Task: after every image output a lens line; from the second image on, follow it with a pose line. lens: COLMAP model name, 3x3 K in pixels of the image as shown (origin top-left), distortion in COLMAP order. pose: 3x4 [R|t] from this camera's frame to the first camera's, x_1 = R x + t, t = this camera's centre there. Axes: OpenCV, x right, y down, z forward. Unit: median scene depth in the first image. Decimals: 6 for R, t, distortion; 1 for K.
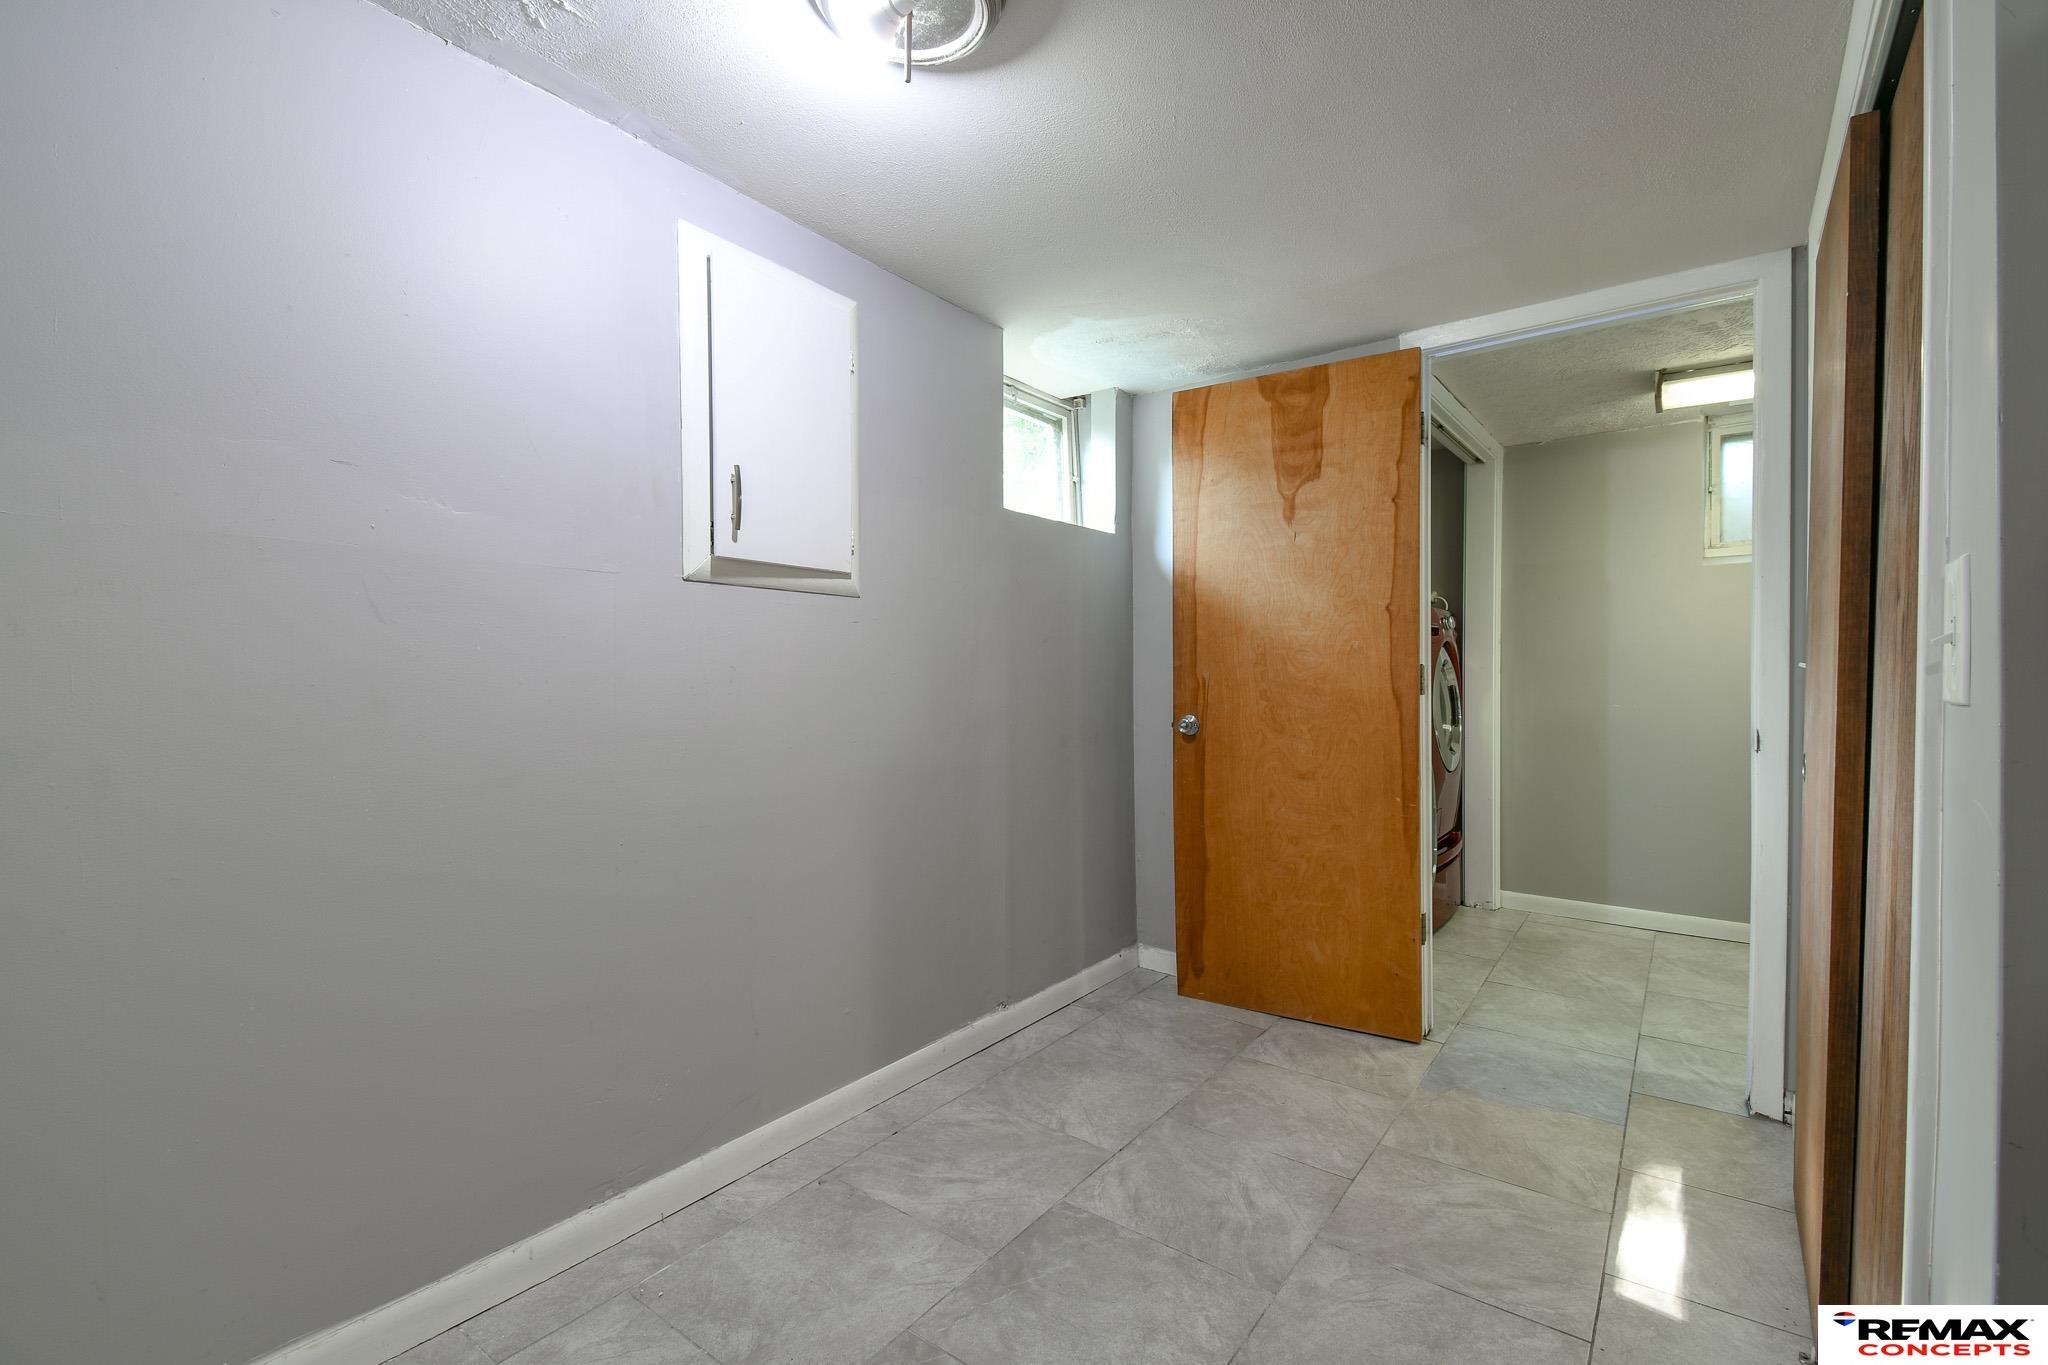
lens RADIAL K [[891.0, 0, 1021.6], [0, 891.0, 682.0], [0, 0, 1]] dist [0.039313, -0.021803]
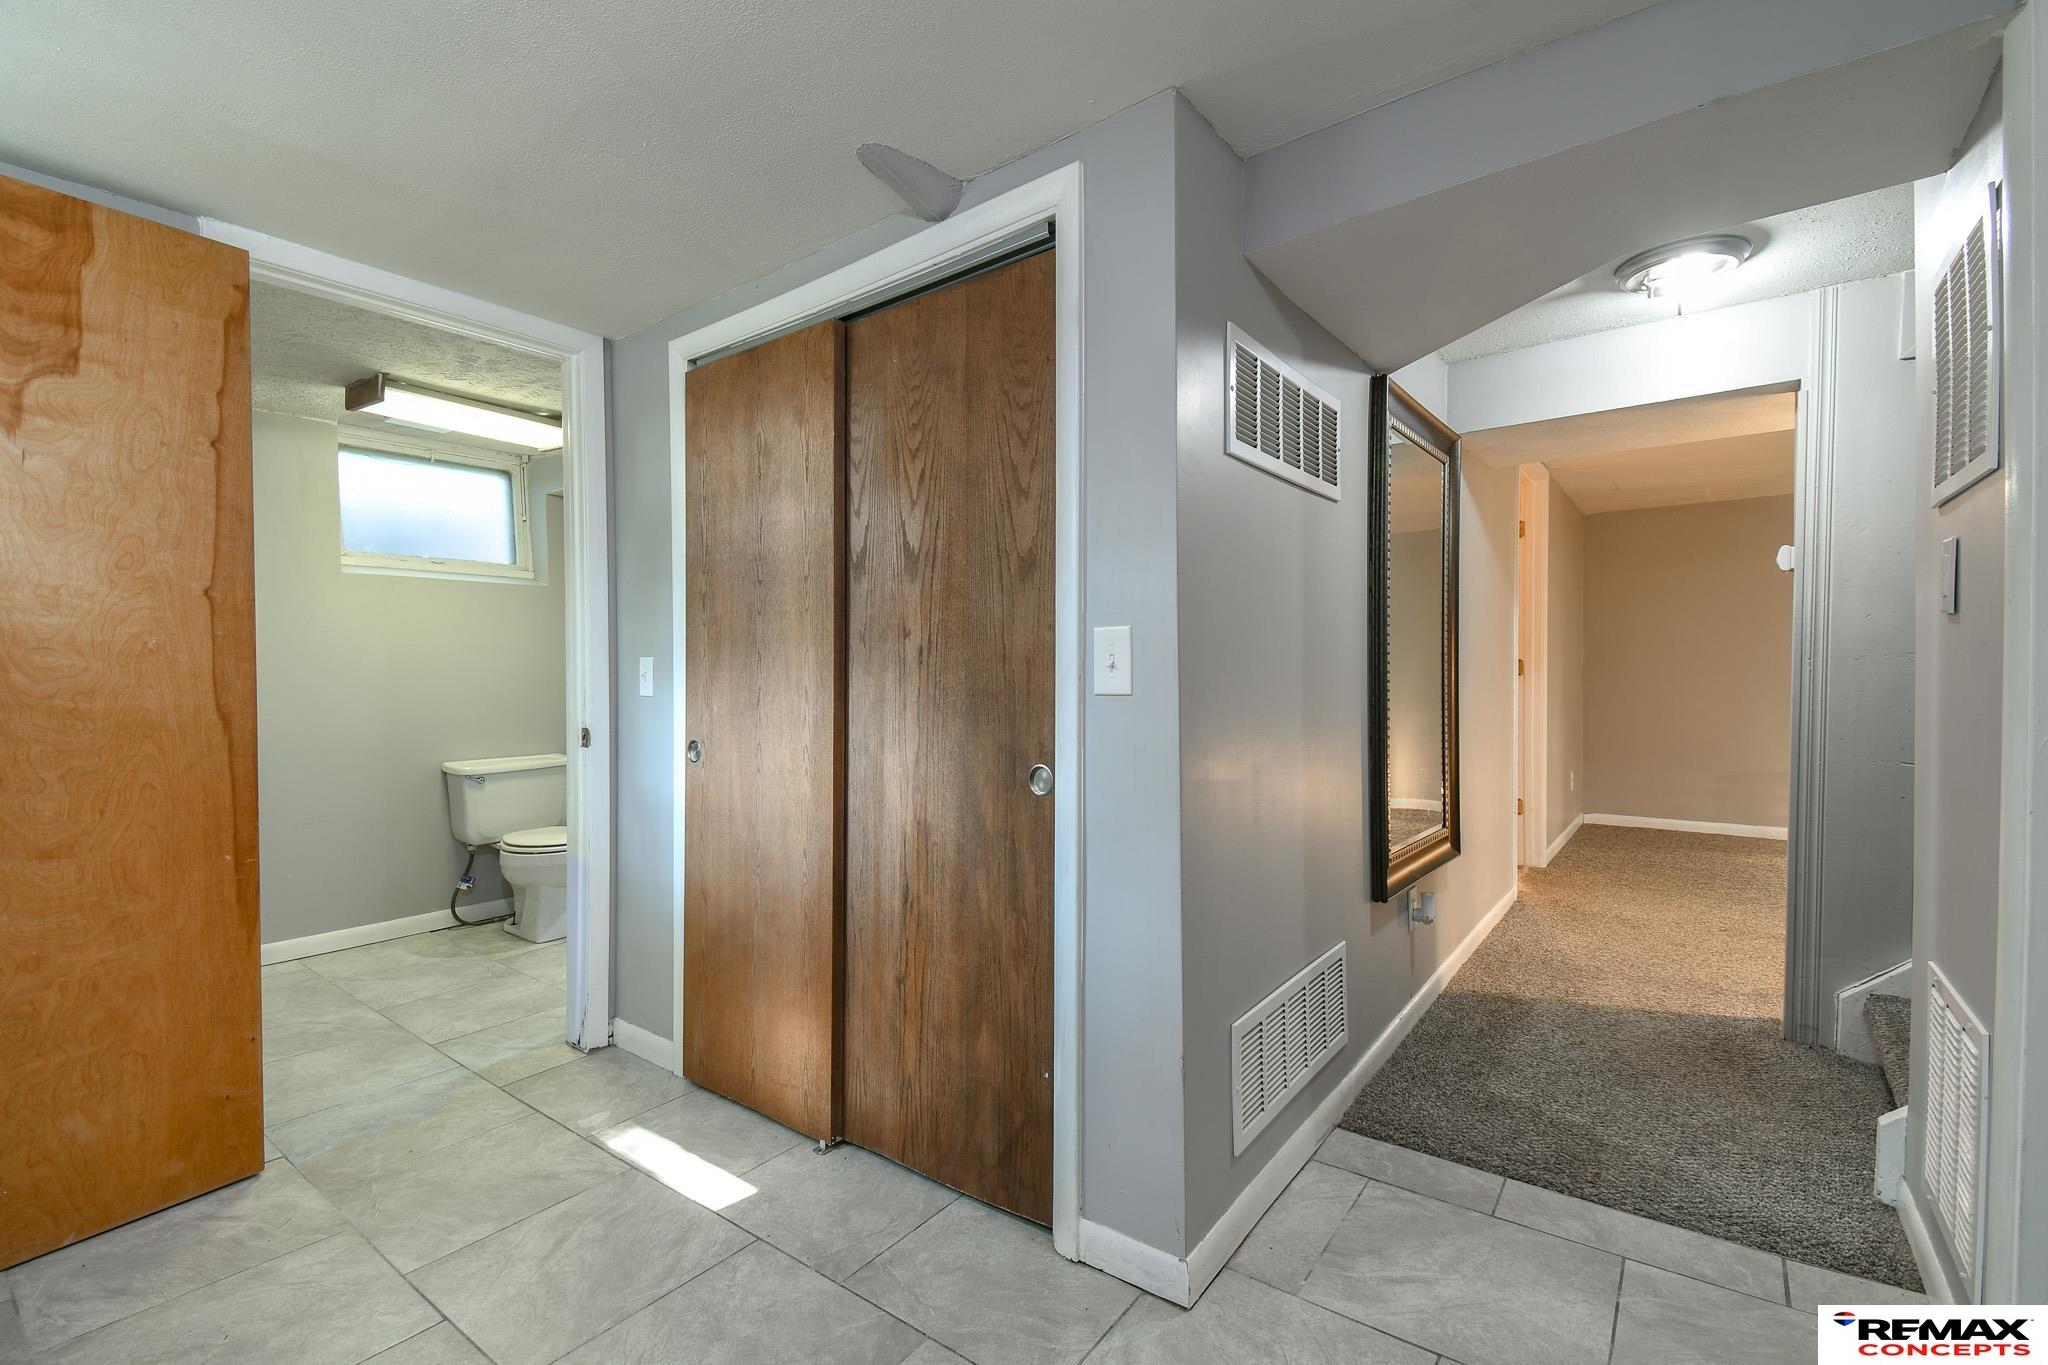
lens RADIAL K [[891.0, 0, 1021.6], [0, 891.0, 682.0], [0, 0, 1]] dist [0.039313, -0.021803]
pose [[0.010061, -0.006477, 0.999928, -0.309012], [0.012832, 0.999898, 0.006348, -0.007797], [-0.999867, 0.012767, 0.010143, 0.344570]]
